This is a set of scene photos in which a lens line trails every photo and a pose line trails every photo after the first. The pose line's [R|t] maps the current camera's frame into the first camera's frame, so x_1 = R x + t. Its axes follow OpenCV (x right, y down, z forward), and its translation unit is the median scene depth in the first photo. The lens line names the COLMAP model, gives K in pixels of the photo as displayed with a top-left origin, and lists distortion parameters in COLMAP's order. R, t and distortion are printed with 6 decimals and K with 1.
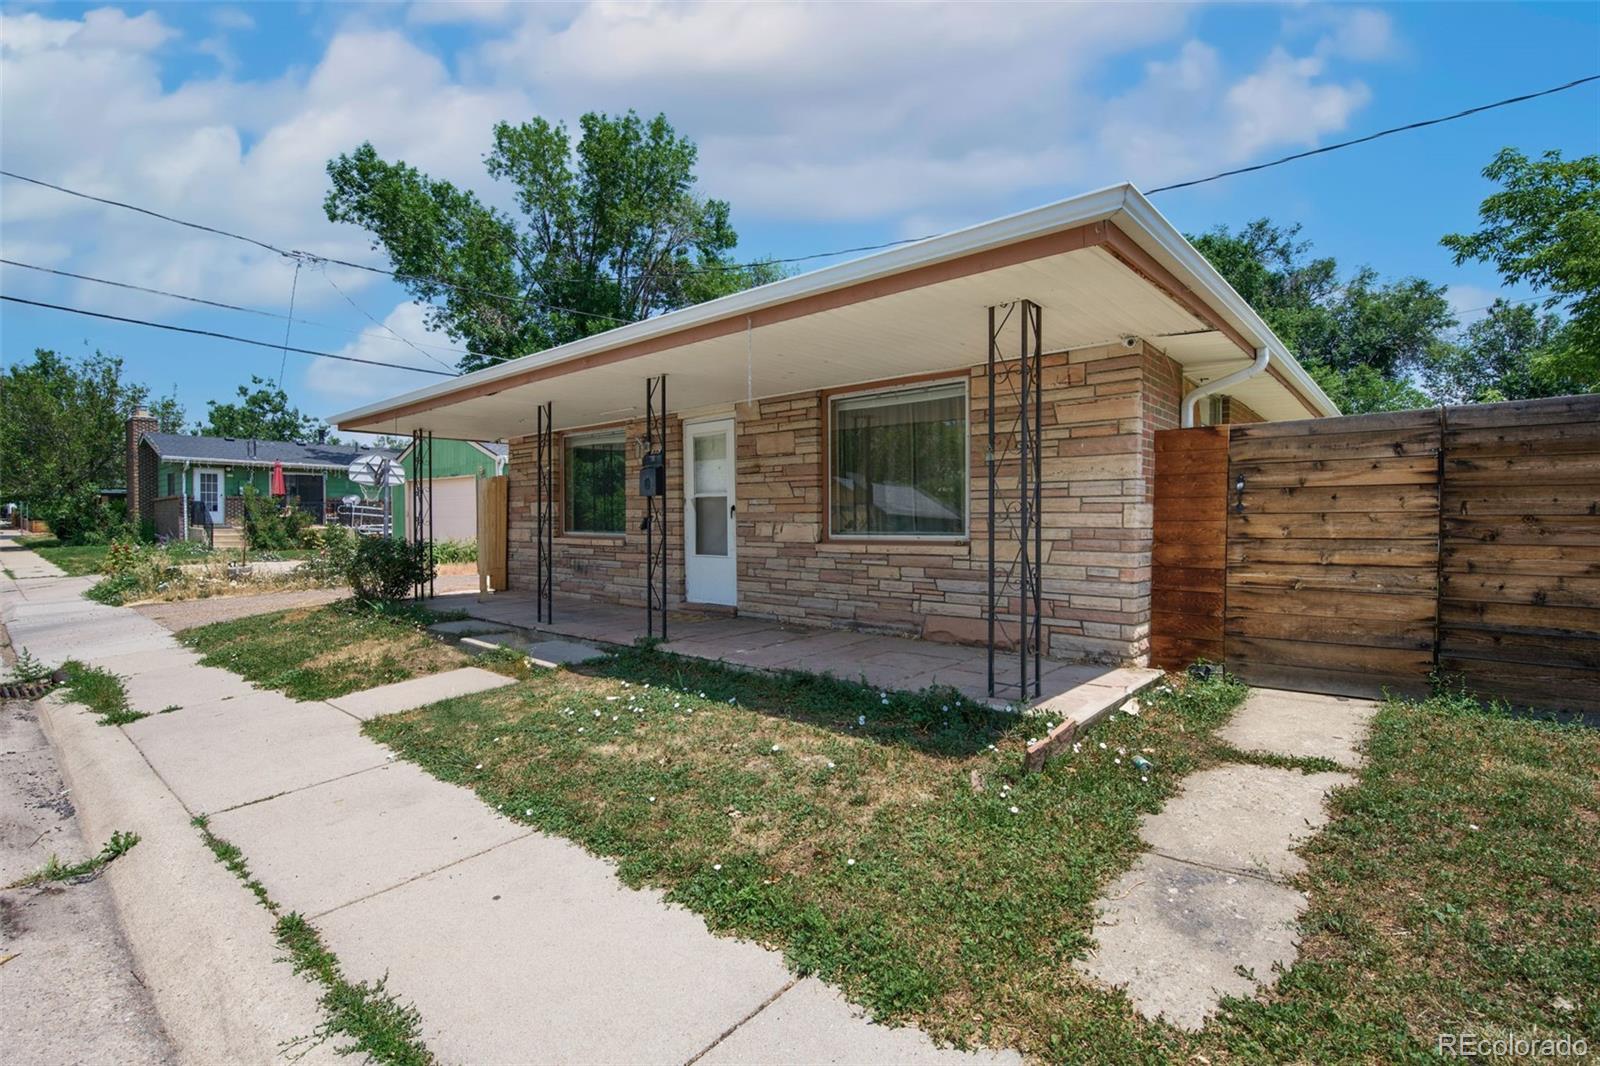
lens RADIAL K [[731.6, 0, 800.0], [0, 731.6, 533.0], [0, 0, 1]] dist [0.002880, 0.000243]
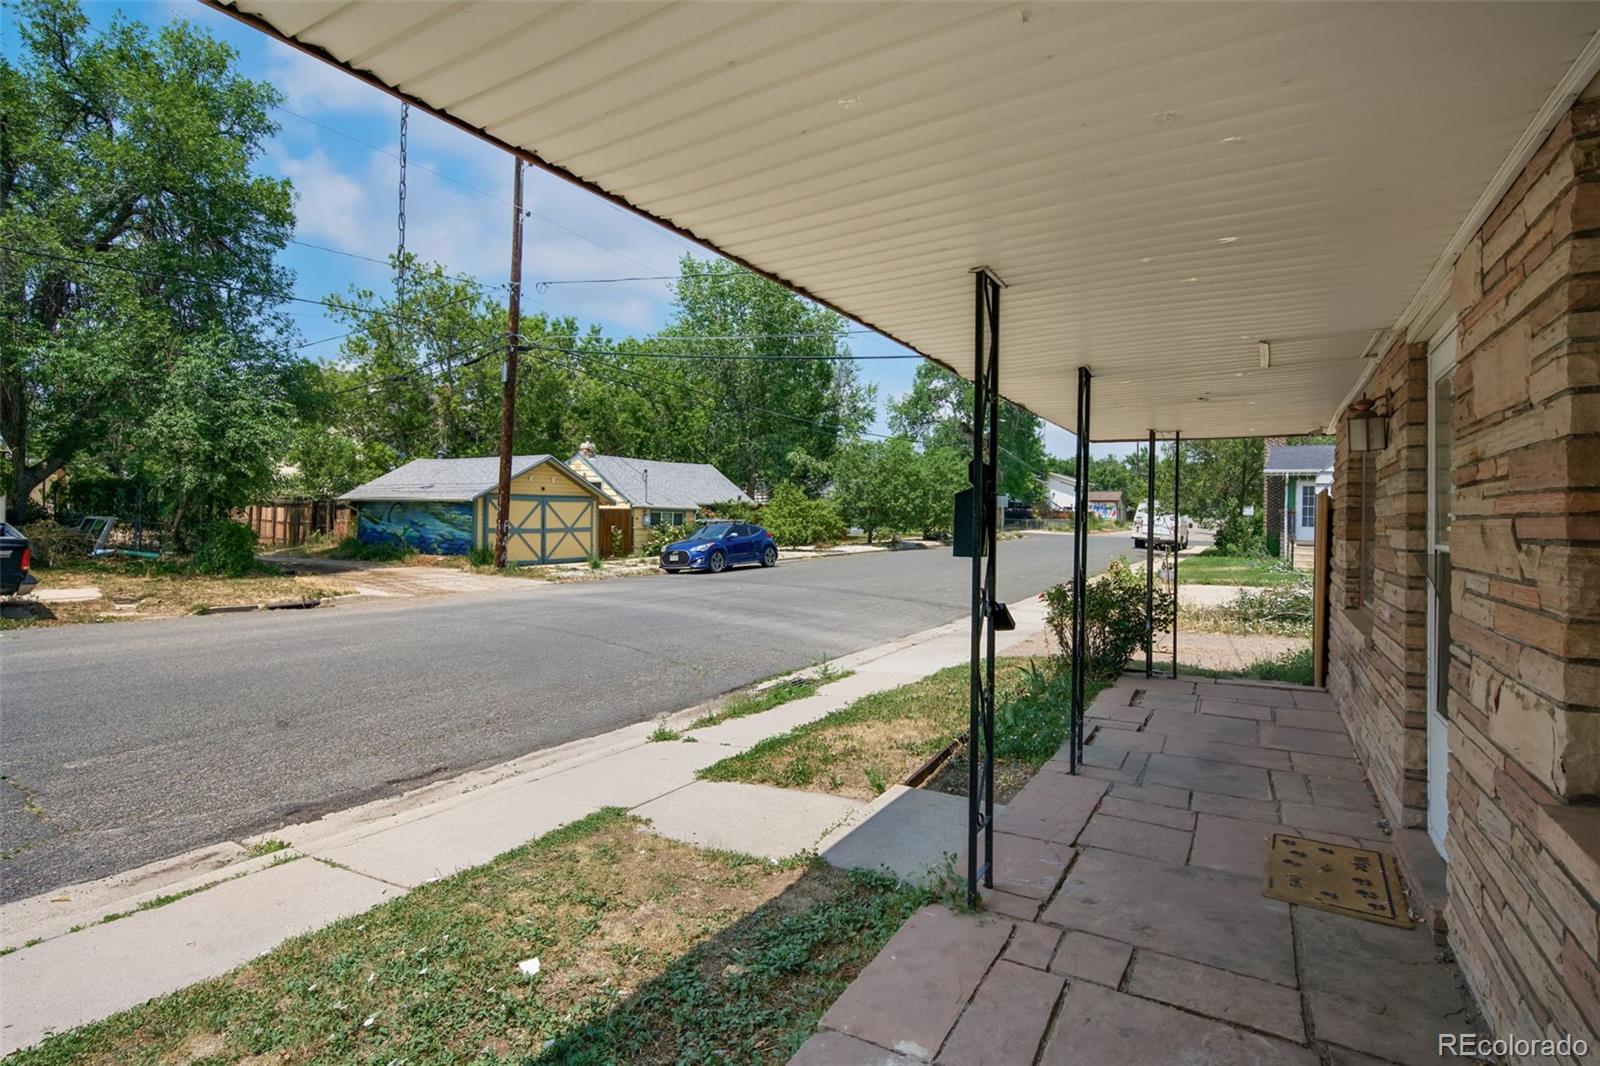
lens RADIAL K [[785.9, 0, 800.0], [0, 785.9, 533.0], [0, 0, 1]] dist [-0.001130, -0.000163]
pose [[0.188262, 0.015700, -0.981993, 0.284843], [-0.027983, 0.999552, 0.010616, -0.074877], [0.981720, 0.025481, 0.188617, 0.979022]]
